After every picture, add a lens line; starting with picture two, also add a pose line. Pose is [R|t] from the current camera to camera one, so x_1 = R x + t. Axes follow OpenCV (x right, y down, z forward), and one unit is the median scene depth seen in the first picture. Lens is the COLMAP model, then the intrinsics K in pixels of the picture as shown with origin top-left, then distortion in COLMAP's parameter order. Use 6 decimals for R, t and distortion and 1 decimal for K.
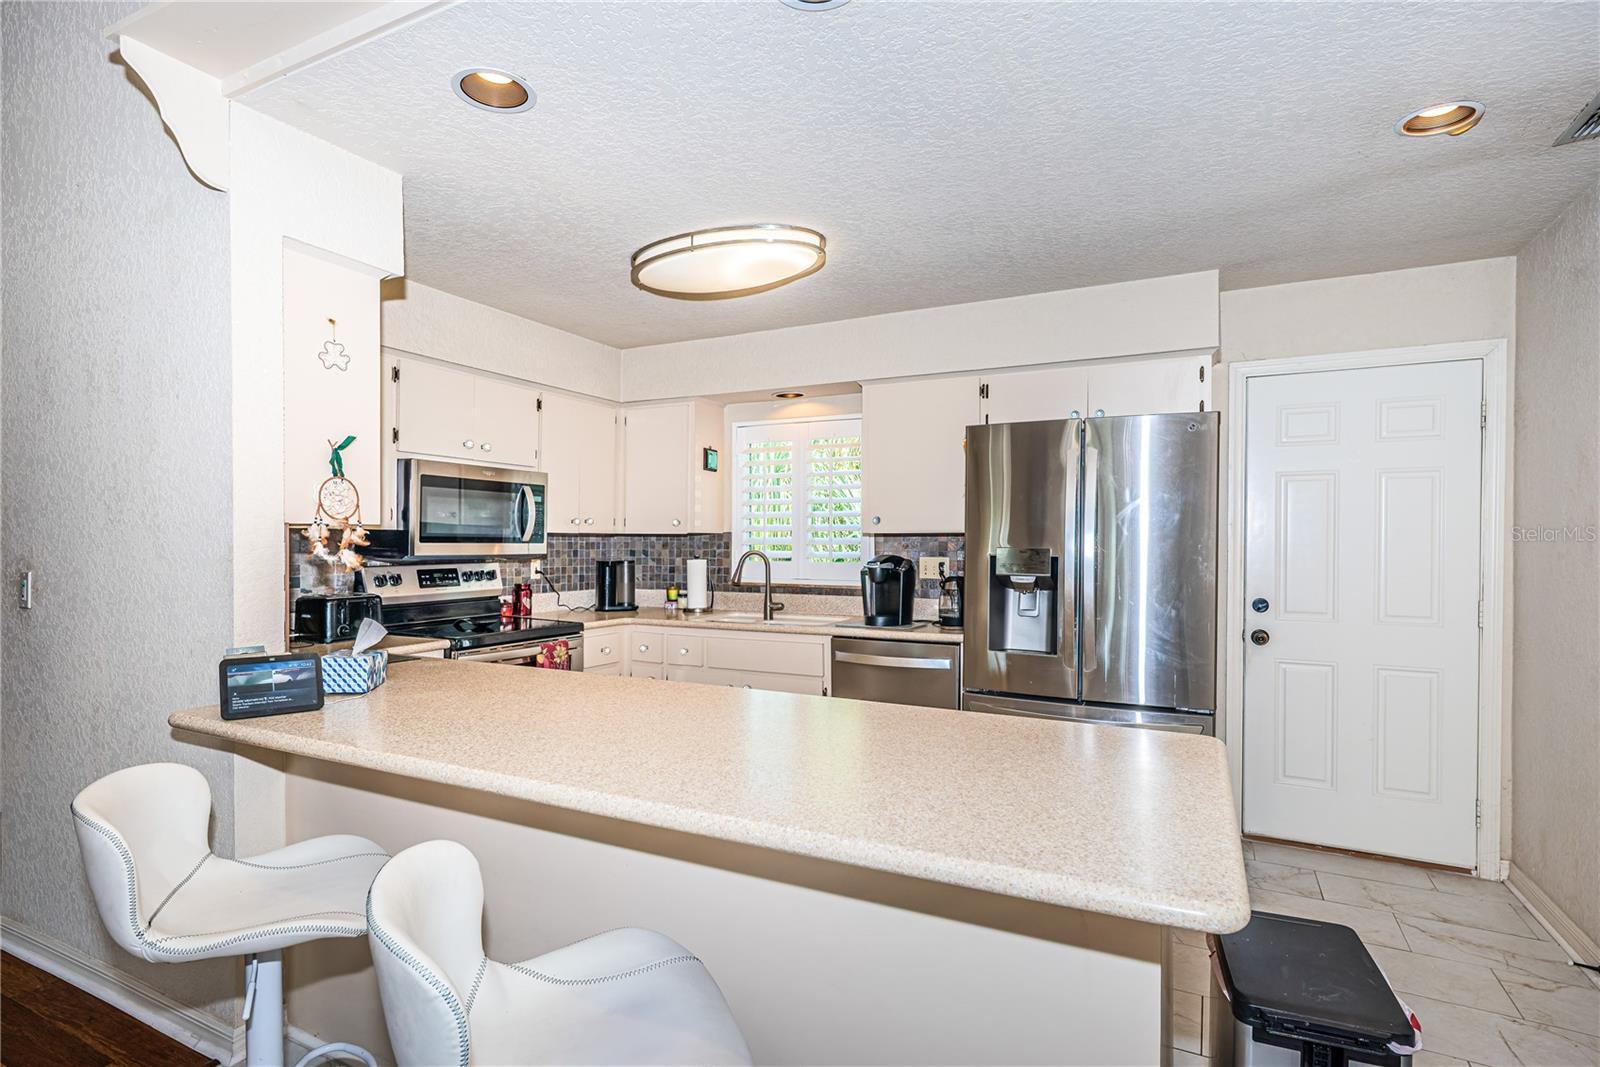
lens RADIAL K [[784.3, 0, 800.0], [0, 784.3, 533.5], [0, 0, 1]] dist [-0.001205, 0.000444]
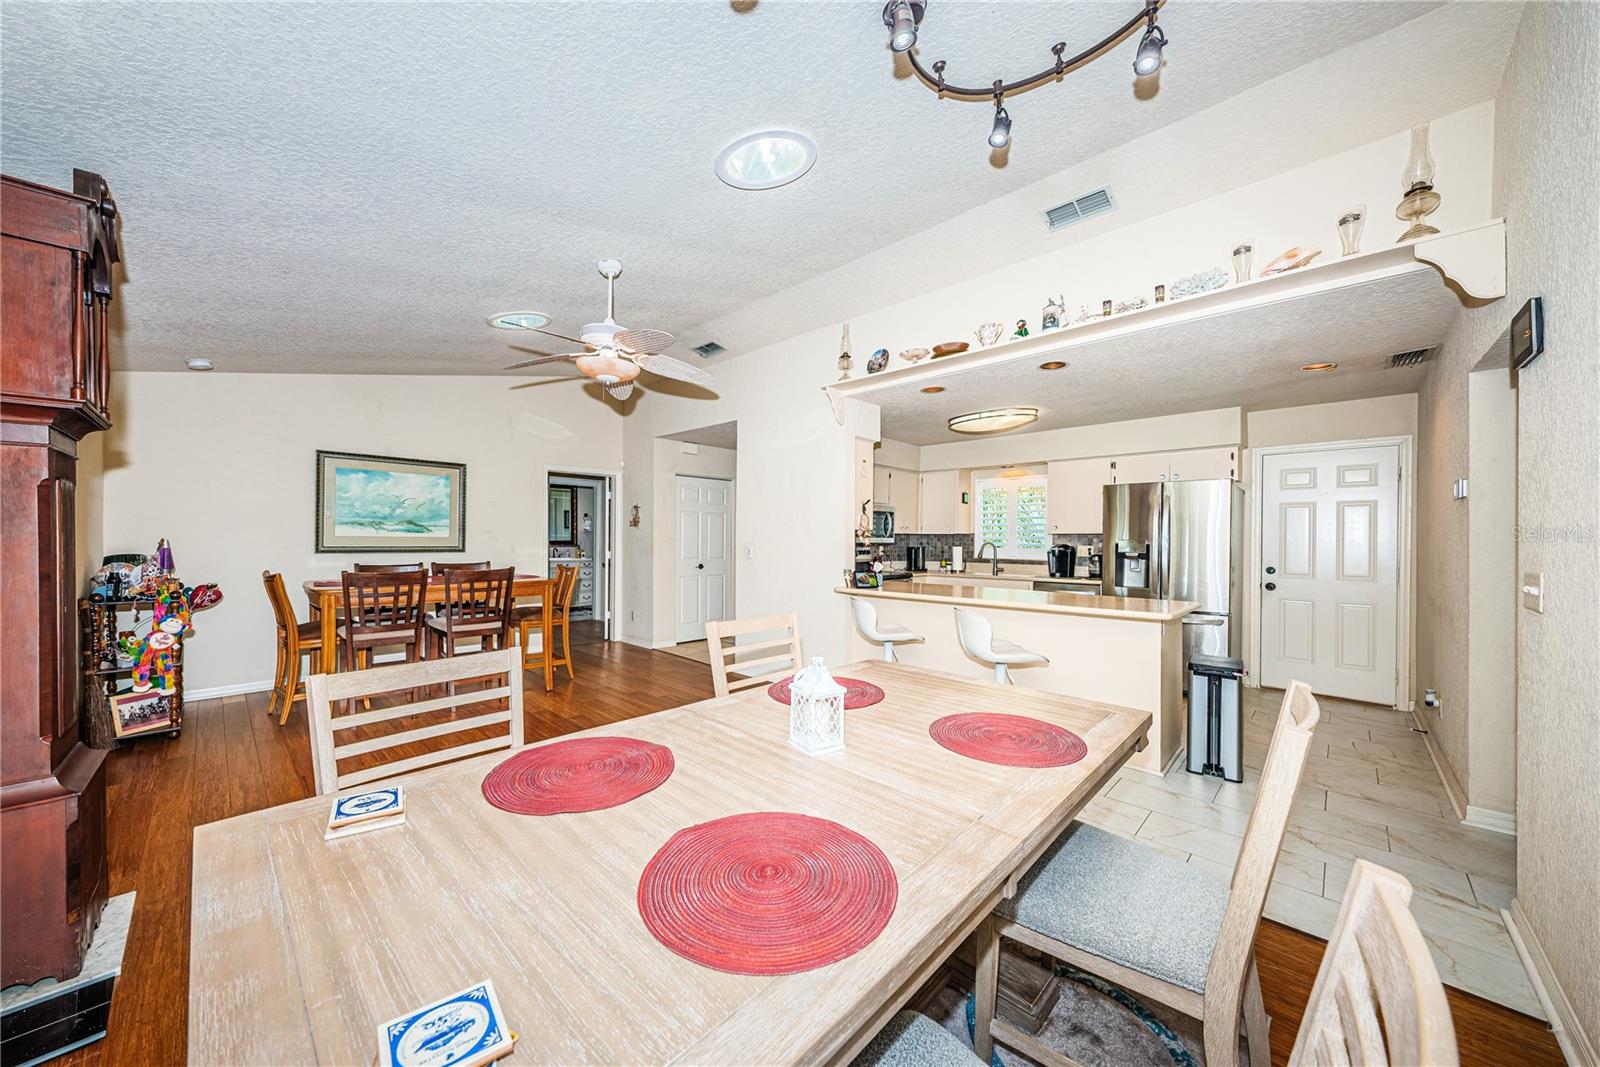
lens RADIAL K [[560.7, 0, 790.5], [0, 560.7, 536.9], [0, 0, 1]] dist [0.000171, -0.000065]
pose [[0.955288, 0.003533, -0.295657, -0.133297], [-0.003744, 0.999993, -0.000146, 0.010427], [0.295654, 0.001246, 0.955294, -0.629133]]
